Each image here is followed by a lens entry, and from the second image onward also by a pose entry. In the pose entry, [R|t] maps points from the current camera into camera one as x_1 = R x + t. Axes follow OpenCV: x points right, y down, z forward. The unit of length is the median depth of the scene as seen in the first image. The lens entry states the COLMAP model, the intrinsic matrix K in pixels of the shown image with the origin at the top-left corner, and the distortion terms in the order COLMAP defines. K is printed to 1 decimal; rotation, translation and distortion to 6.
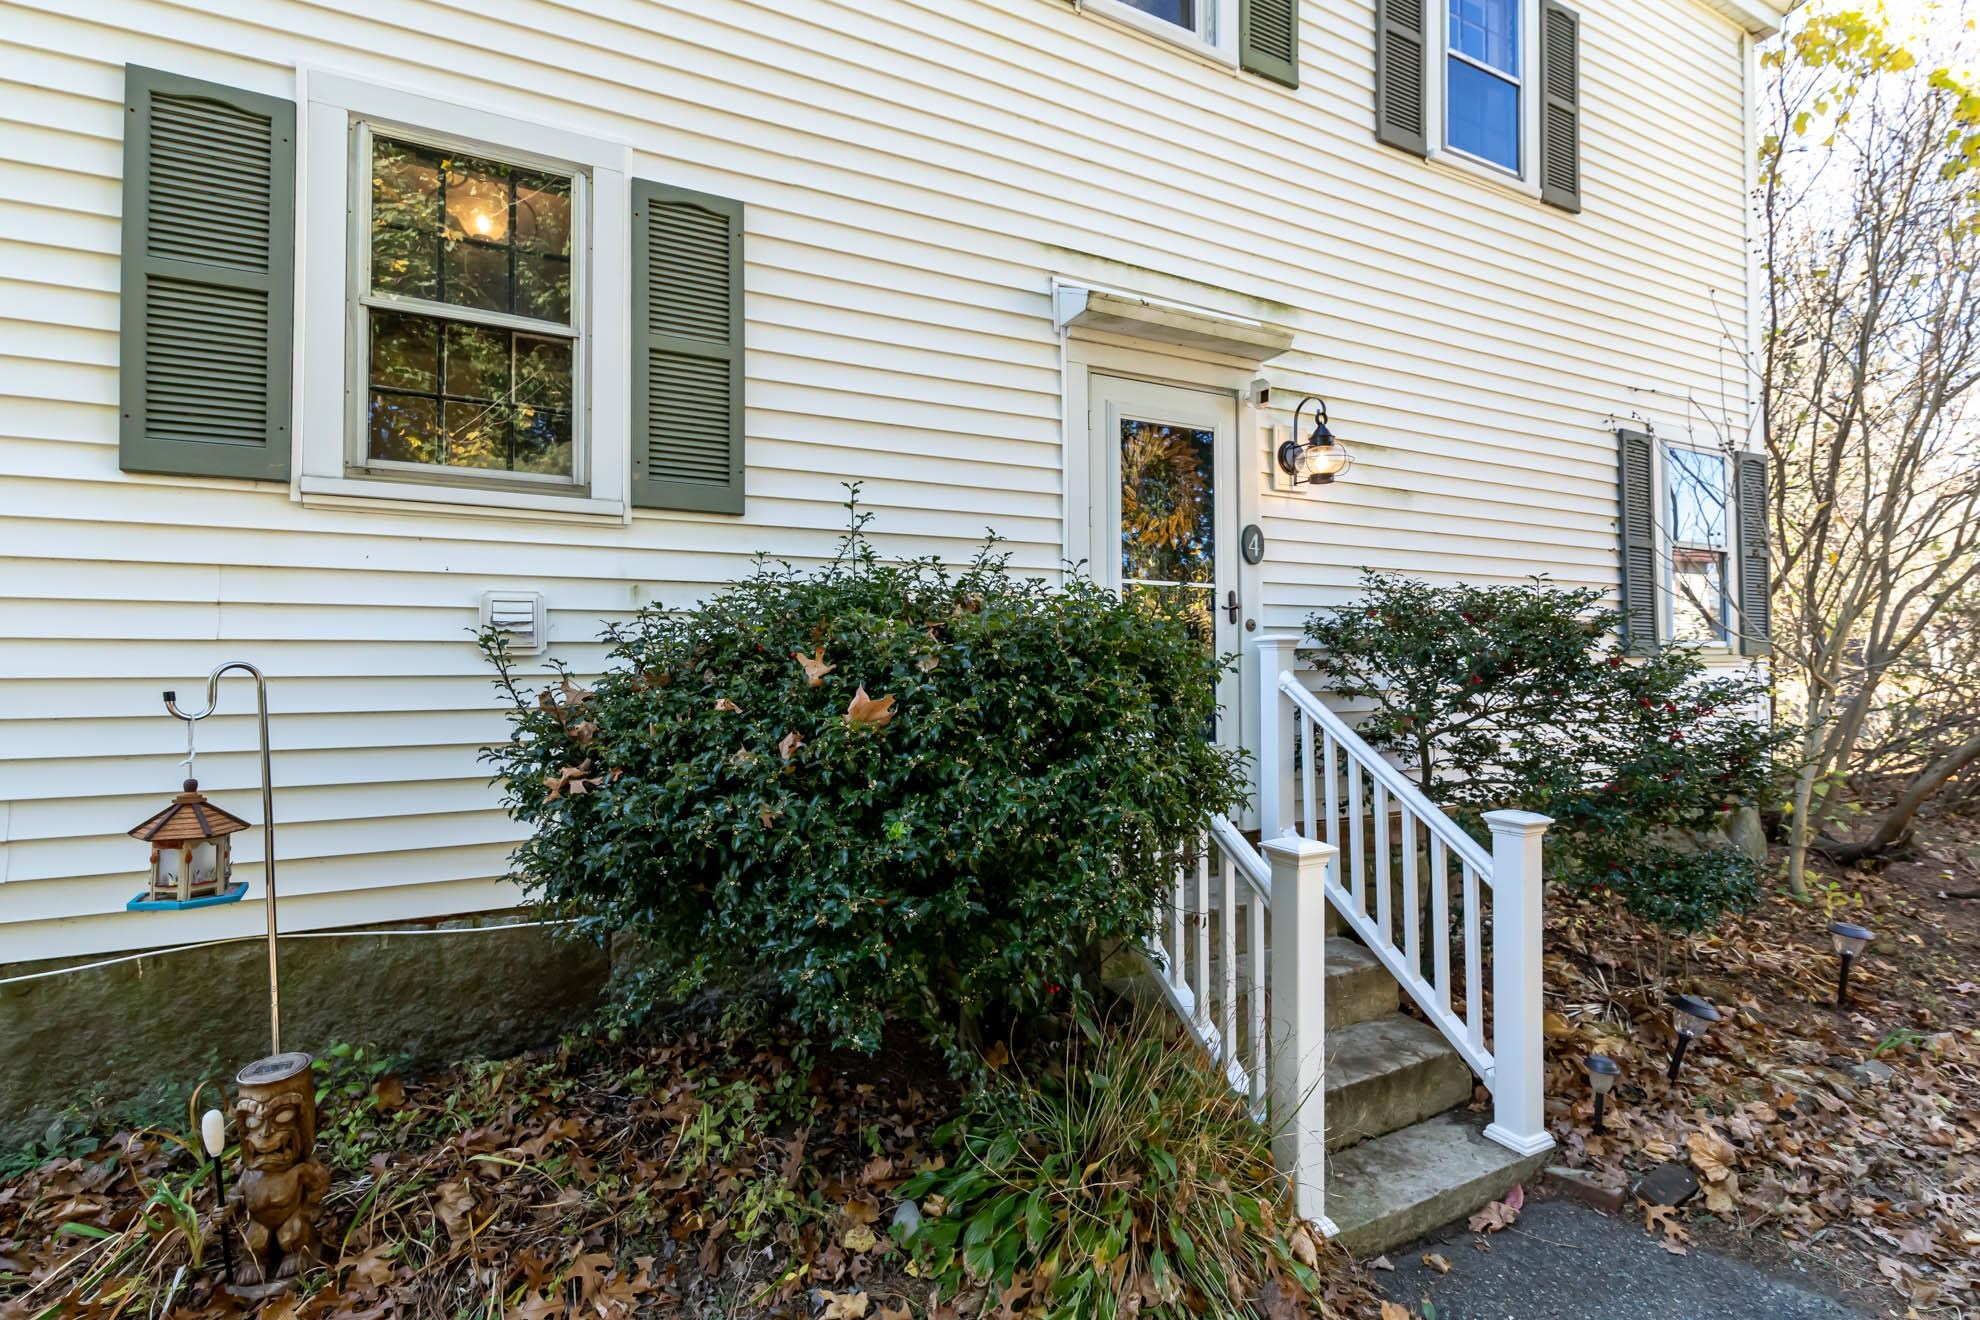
lens RADIAL K [[875.6, 0, 990.8], [0, 875.6, 666.0], [0, 0, 1]] dist [-0.008015, -0.000034]
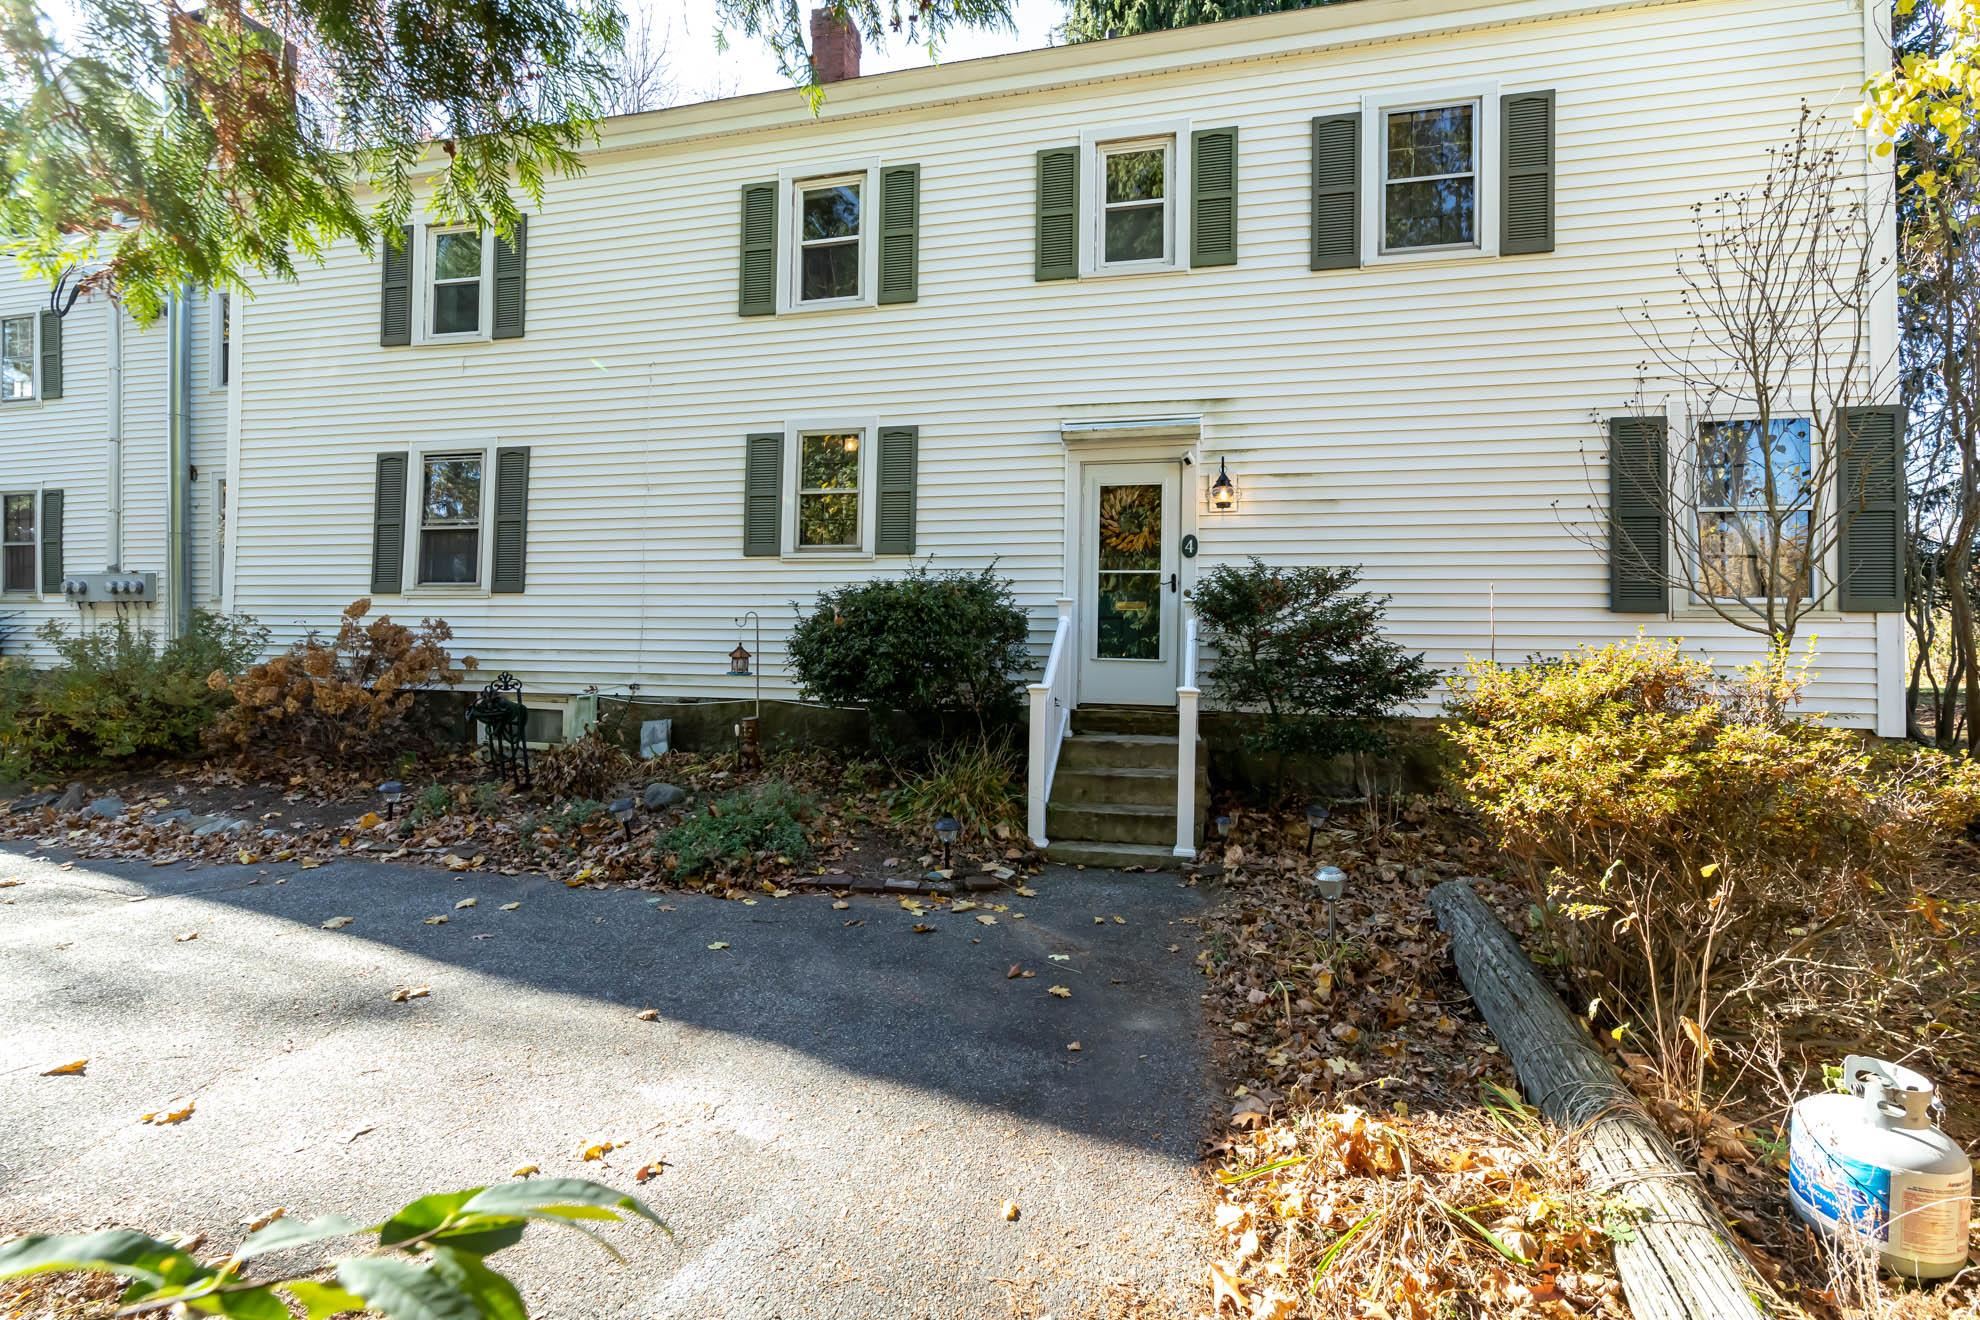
lens RADIAL K [[874.4, 0, 992.6], [0, 874.4, 646.1], [0, 0, 1]] dist [-0.019206, -0.000009]
pose [[0.768292, 0.016986, -0.639875, 1.236091], [-0.012887, 0.999856, 0.011069, 0.048619], [0.639970, -0.000258, 0.768400, -0.635329]]
